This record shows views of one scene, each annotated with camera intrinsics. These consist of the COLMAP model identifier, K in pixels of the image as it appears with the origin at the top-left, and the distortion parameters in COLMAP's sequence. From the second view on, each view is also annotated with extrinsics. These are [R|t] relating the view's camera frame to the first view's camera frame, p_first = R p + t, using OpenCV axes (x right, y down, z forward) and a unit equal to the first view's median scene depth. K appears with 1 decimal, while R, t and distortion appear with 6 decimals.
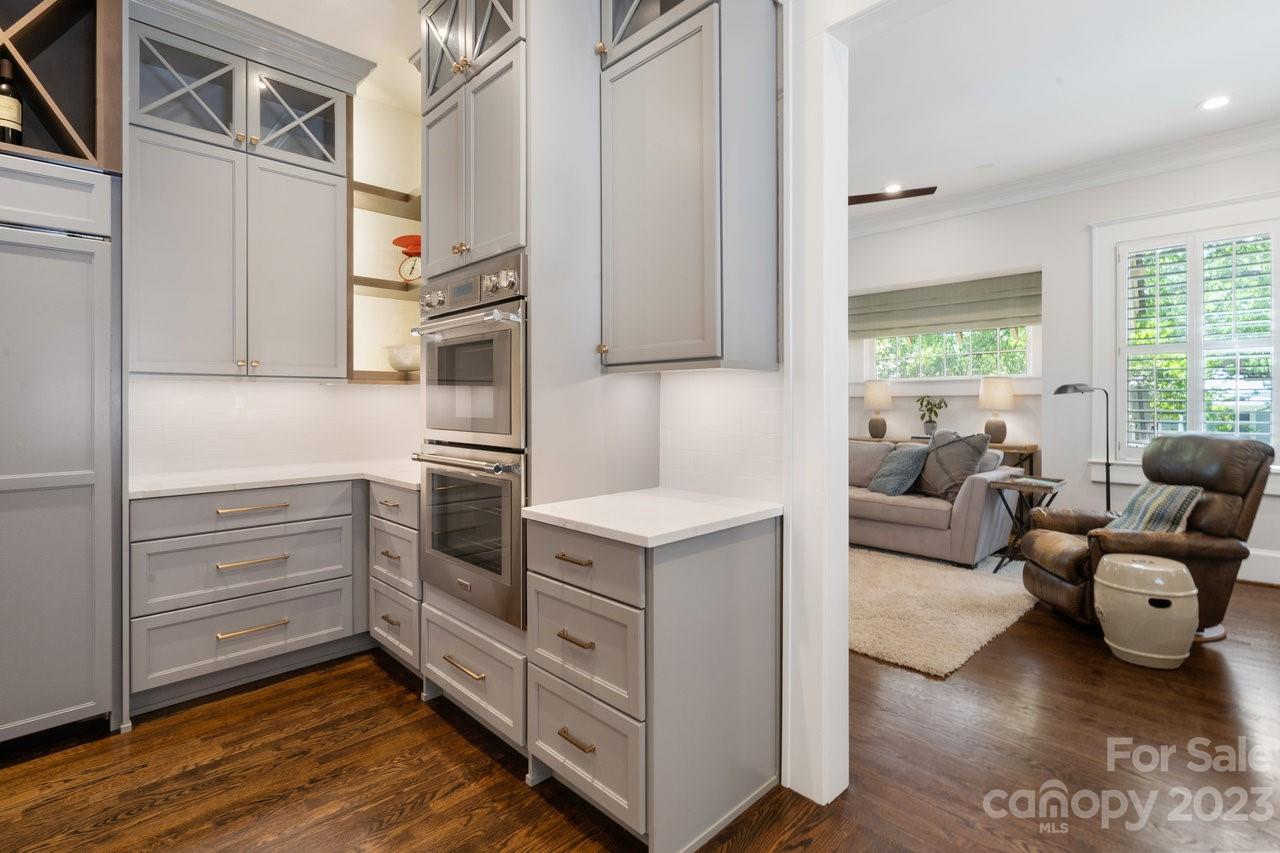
lens RADIAL K [[597.9, 0, 614.4], [0, 597.9, 399.8], [0, 0, 1]] dist [-0.001281, 0.001791]
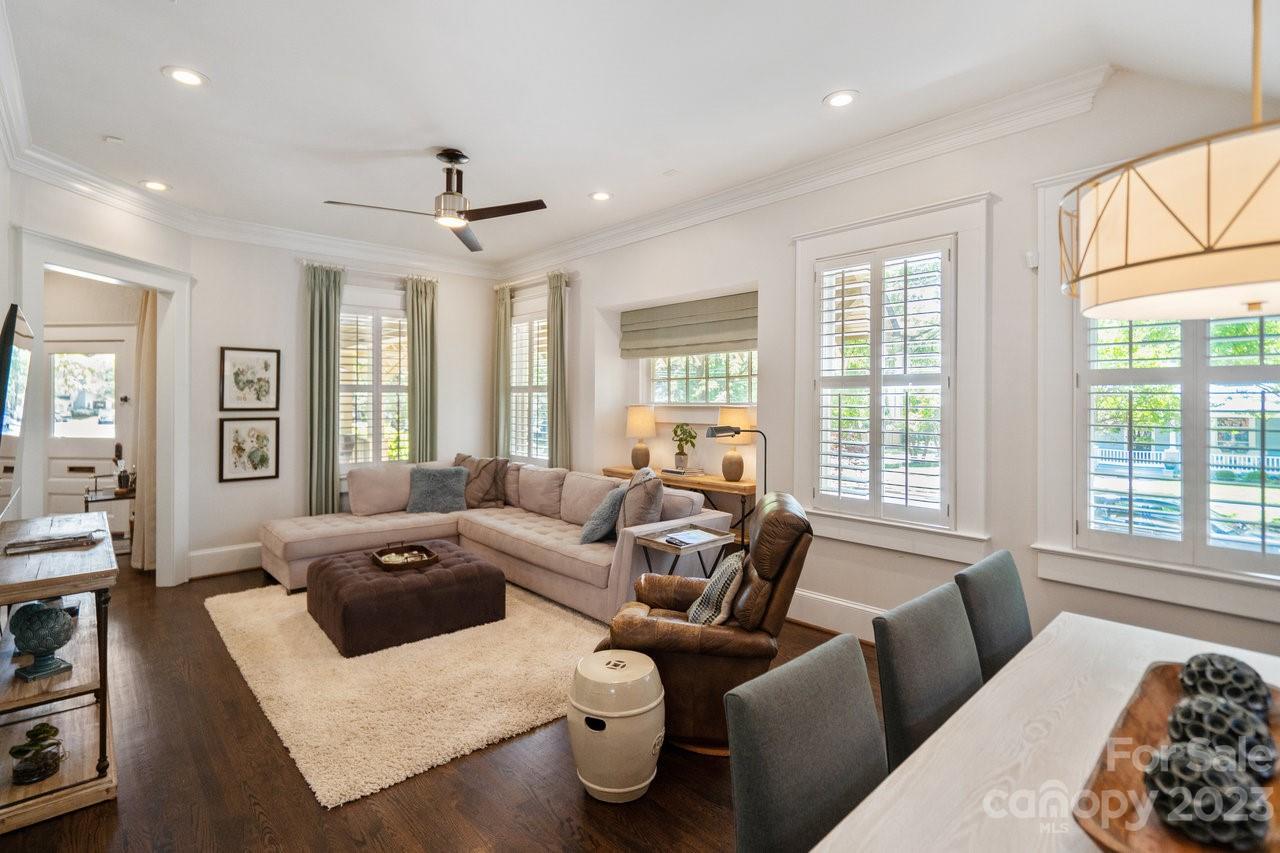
lens RADIAL K [[597.9, 0, 656.9], [0, 597.9, 393.3], [0, 0, 1]] dist [-0.001281, 0.001791]
pose [[0.999439, 0.002892, -0.033363, 1.009893], [-0.002788, 0.999991, 0.003180, -0.109768], [0.033372, -0.003085, 0.999438, 0.191785]]
